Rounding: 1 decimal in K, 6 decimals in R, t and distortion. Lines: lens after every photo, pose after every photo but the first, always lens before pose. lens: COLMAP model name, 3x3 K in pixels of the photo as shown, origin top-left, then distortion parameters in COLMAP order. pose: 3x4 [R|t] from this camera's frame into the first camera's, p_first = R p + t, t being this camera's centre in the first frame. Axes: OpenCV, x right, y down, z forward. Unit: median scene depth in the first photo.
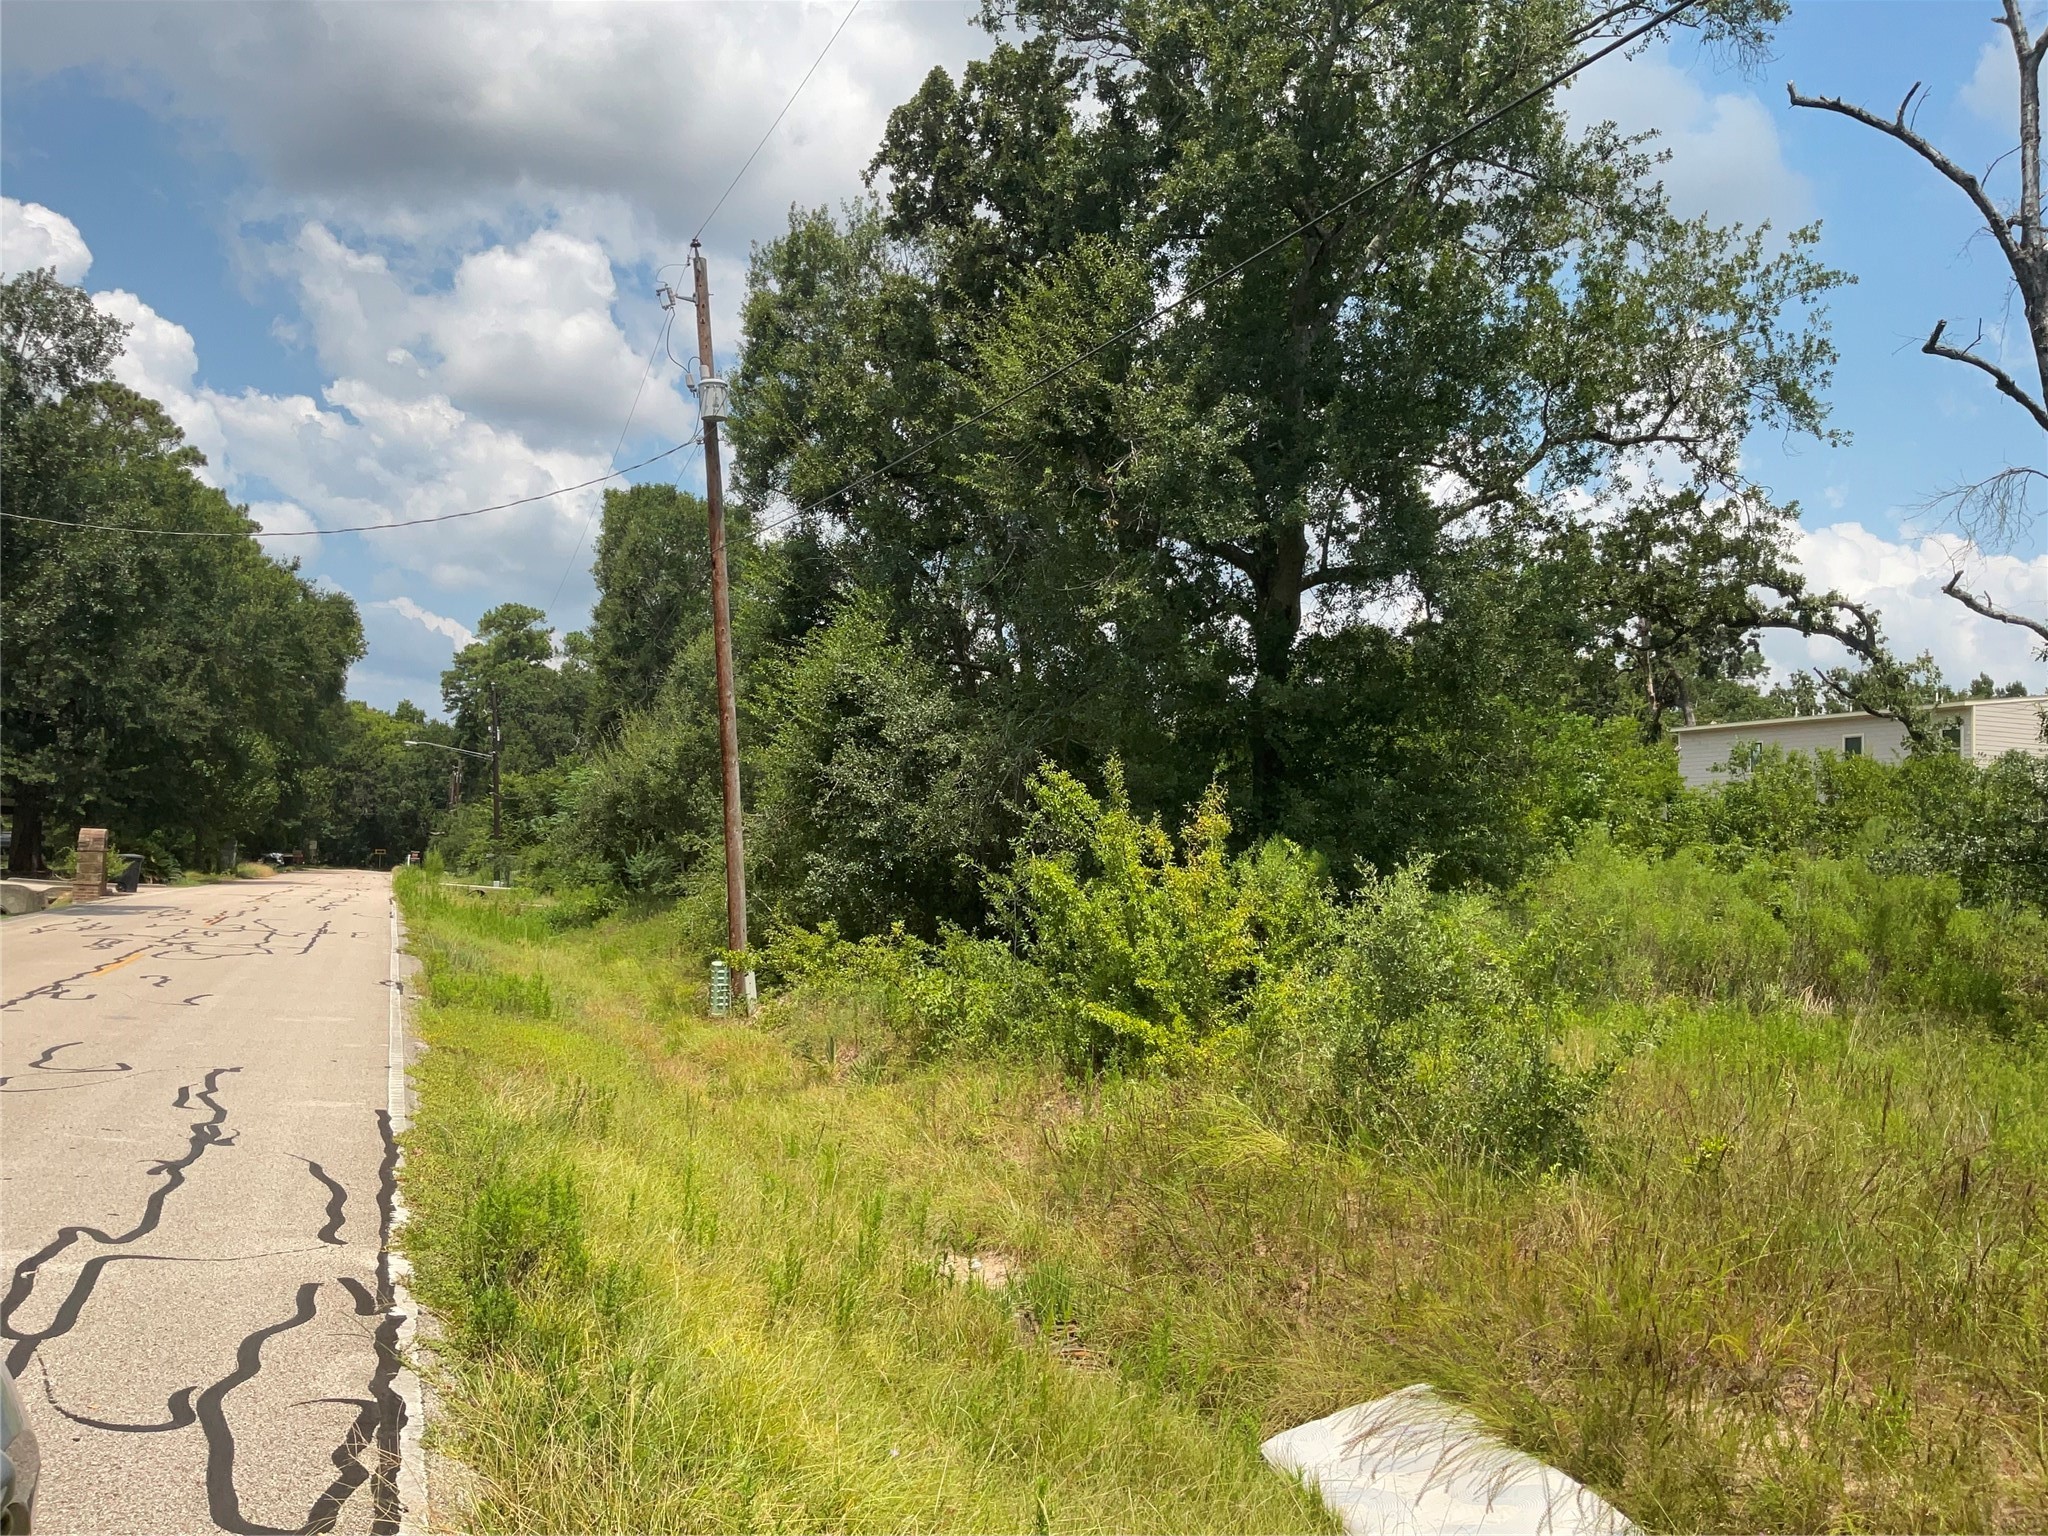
lens RADIAL K [[1759.7, 0, 1024.0], [0, 1759.7, 768.0], [0, 0, 1]] dist [0.095857, 0.000151]
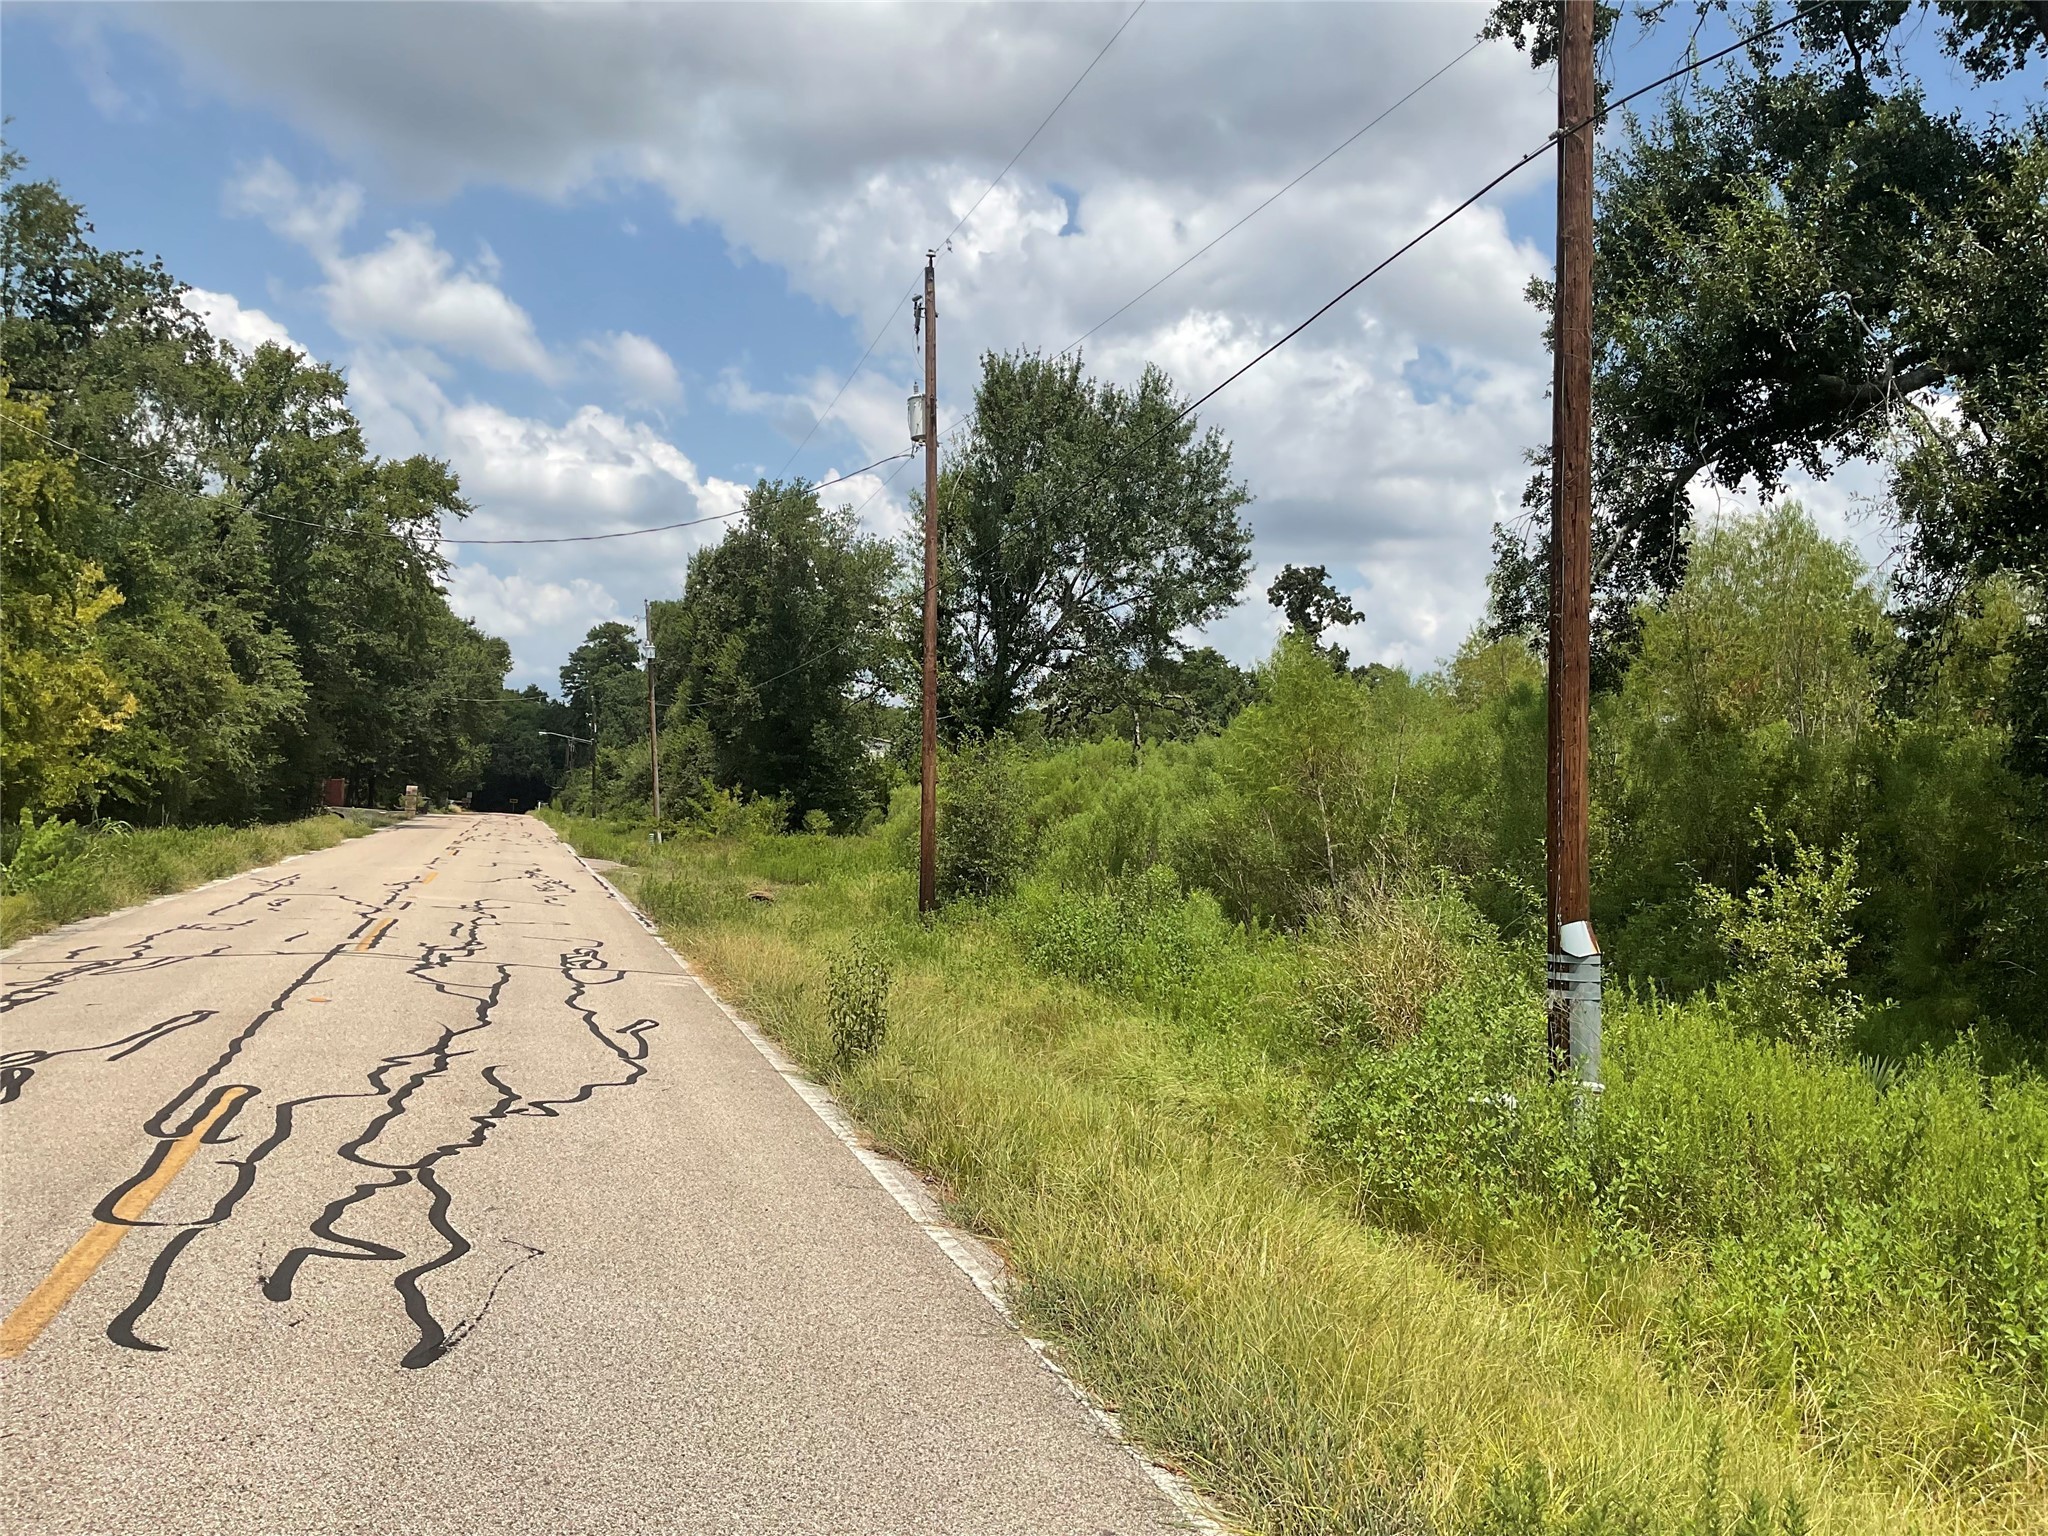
lens RADIAL K [[1720.3, 0, 1024.0], [0, 1720.3, 768.0], [0, 0, 1]] dist [0.097954, -0.203817]
pose [[0.998469, 0.013139, -0.053728, 0.452253], [-0.011974, 0.999687, 0.021945, -0.055879], [0.054000, -0.021268, 0.998314, -1.396713]]
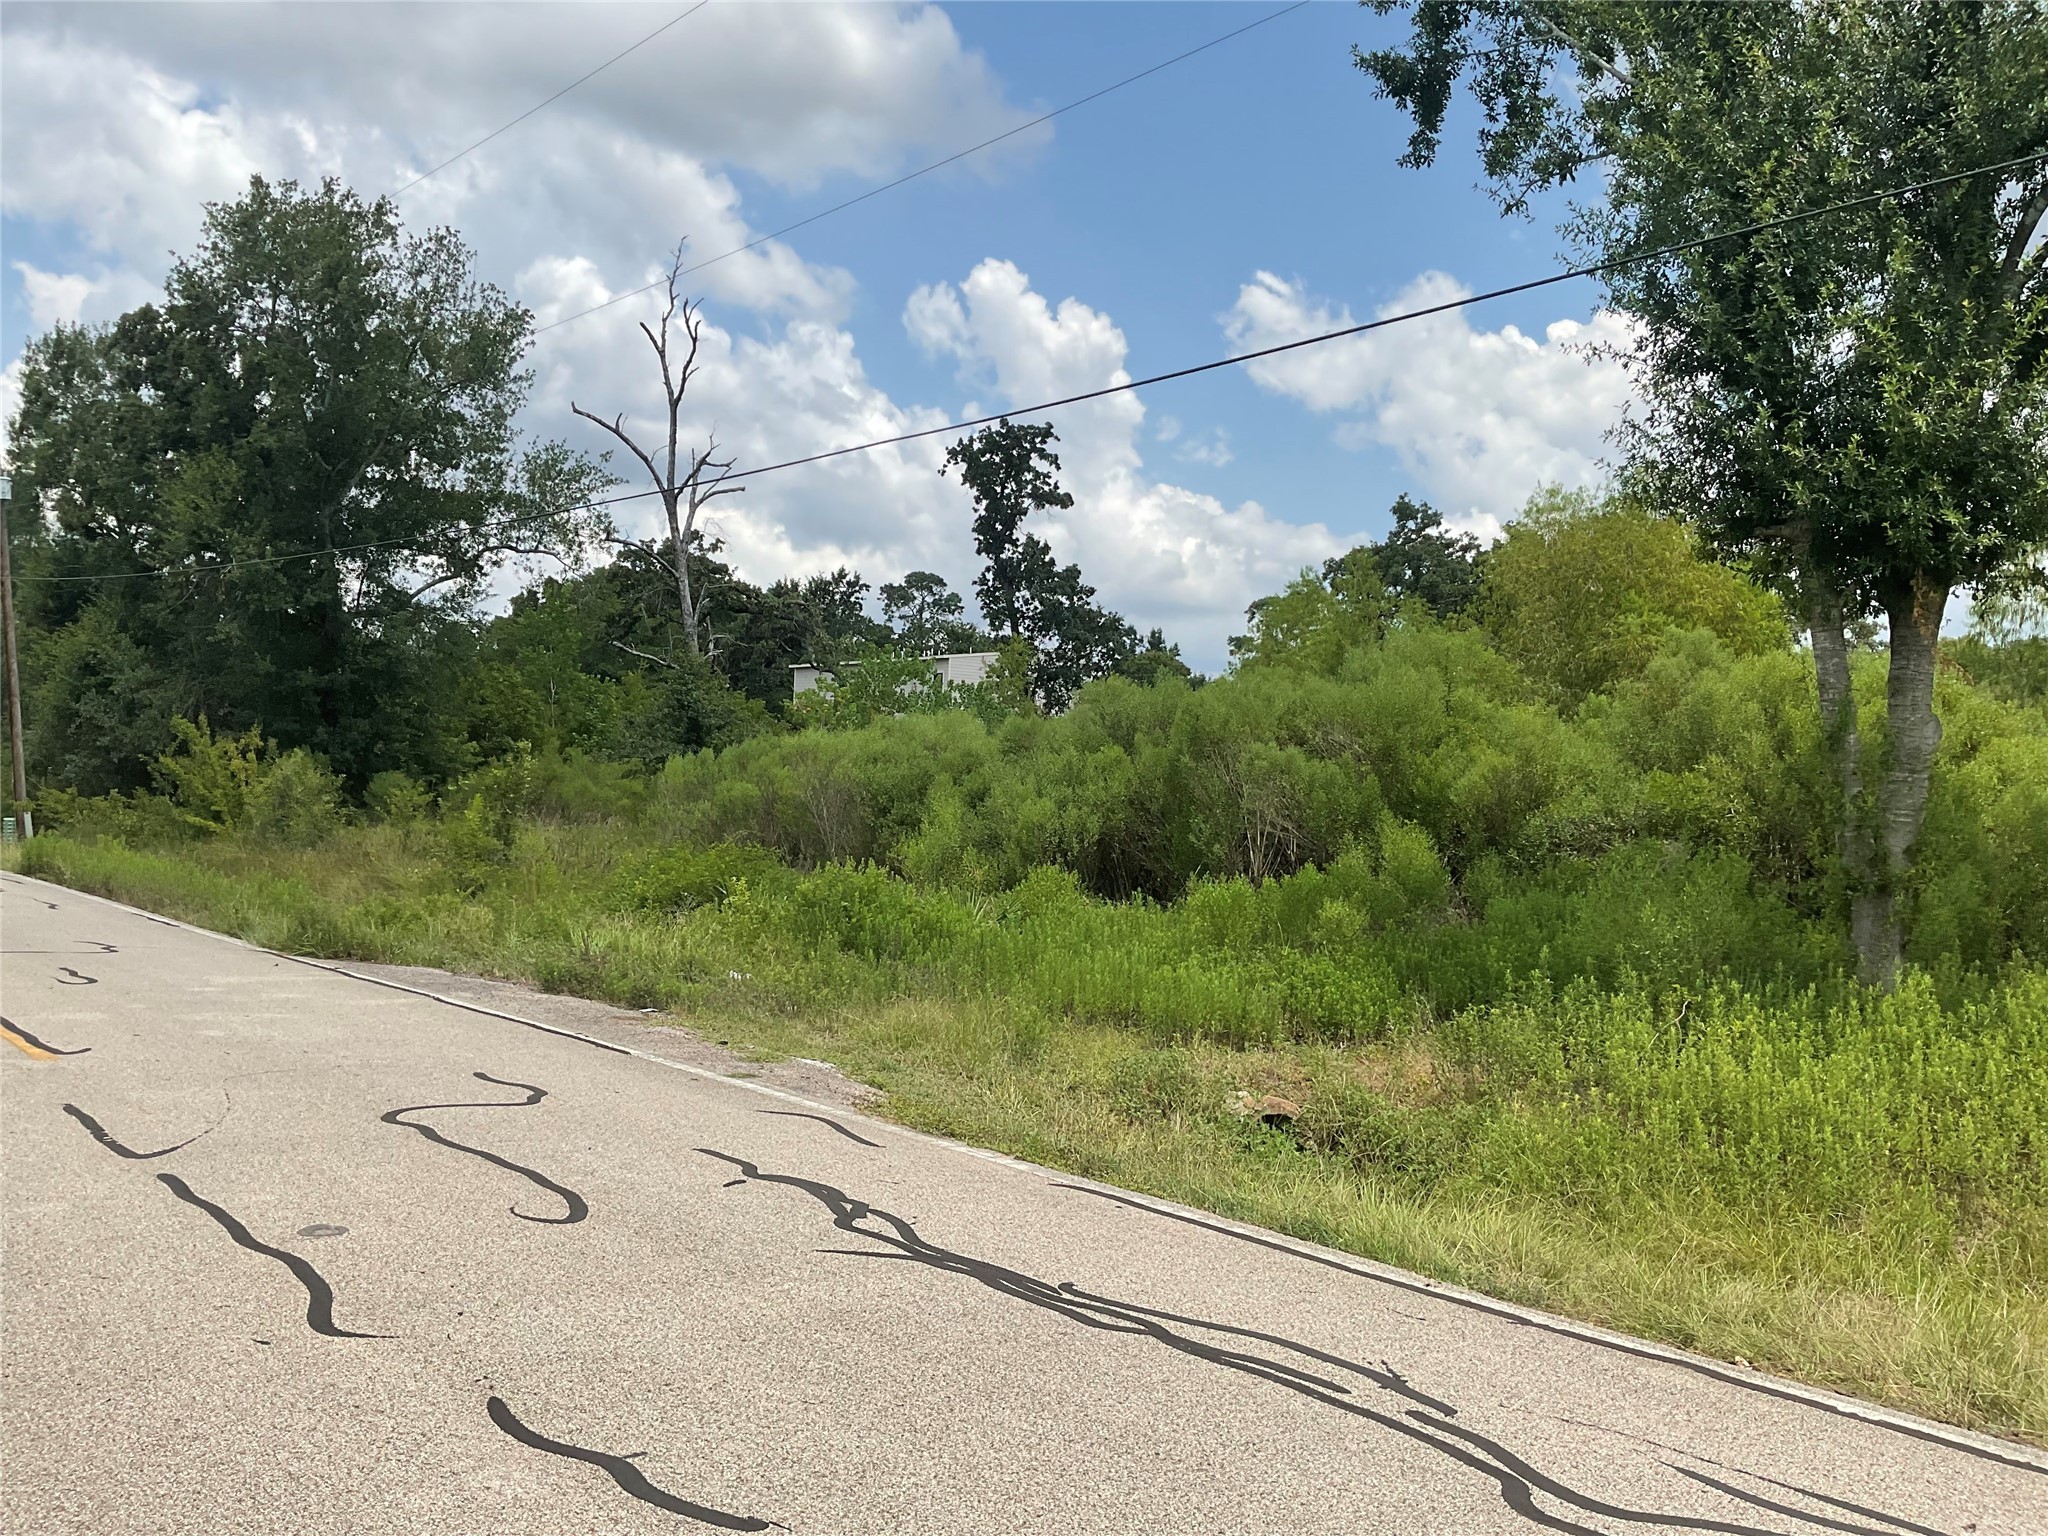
lens RADIAL K [[1720.3, 0, 1024.0], [0, 1720.3, 768.0], [0, 0, 1]] dist [0.097954, -0.203817]
pose [[0.932822, -0.001368, 0.360336, 0.097596], [-0.018496, 0.998493, 0.051671, -0.030592], [-0.359864, -0.054864, 0.931390, -0.650146]]
